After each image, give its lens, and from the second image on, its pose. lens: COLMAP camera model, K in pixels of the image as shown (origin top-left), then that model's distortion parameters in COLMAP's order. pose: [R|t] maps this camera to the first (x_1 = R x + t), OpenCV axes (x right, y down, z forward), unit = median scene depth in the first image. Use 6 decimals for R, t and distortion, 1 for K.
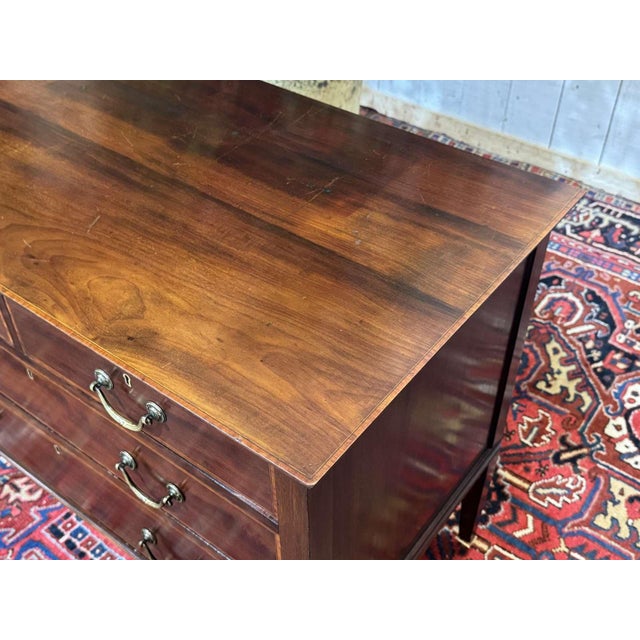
lens RADIAL K [[784.1, 0, 315.4], [0, 784.1, 317.8], [0, 0, 1]] dist [0.080190, 0.000000]
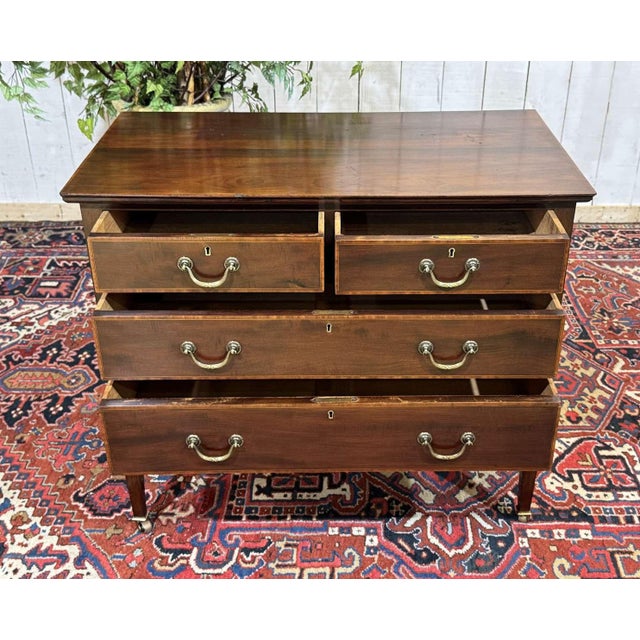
lens RADIAL K [[864.4, 0, 342.2], [0, 864.4, 315.4], [0, 0, 1]] dist [0.082796, 0.000000]
pose [[0.784941, -0.289084, 0.547994, -0.731983], [0.407914, 0.906859, -0.105895, 0.178811], [-0.466340, 0.306656, 0.829752, -0.206829]]
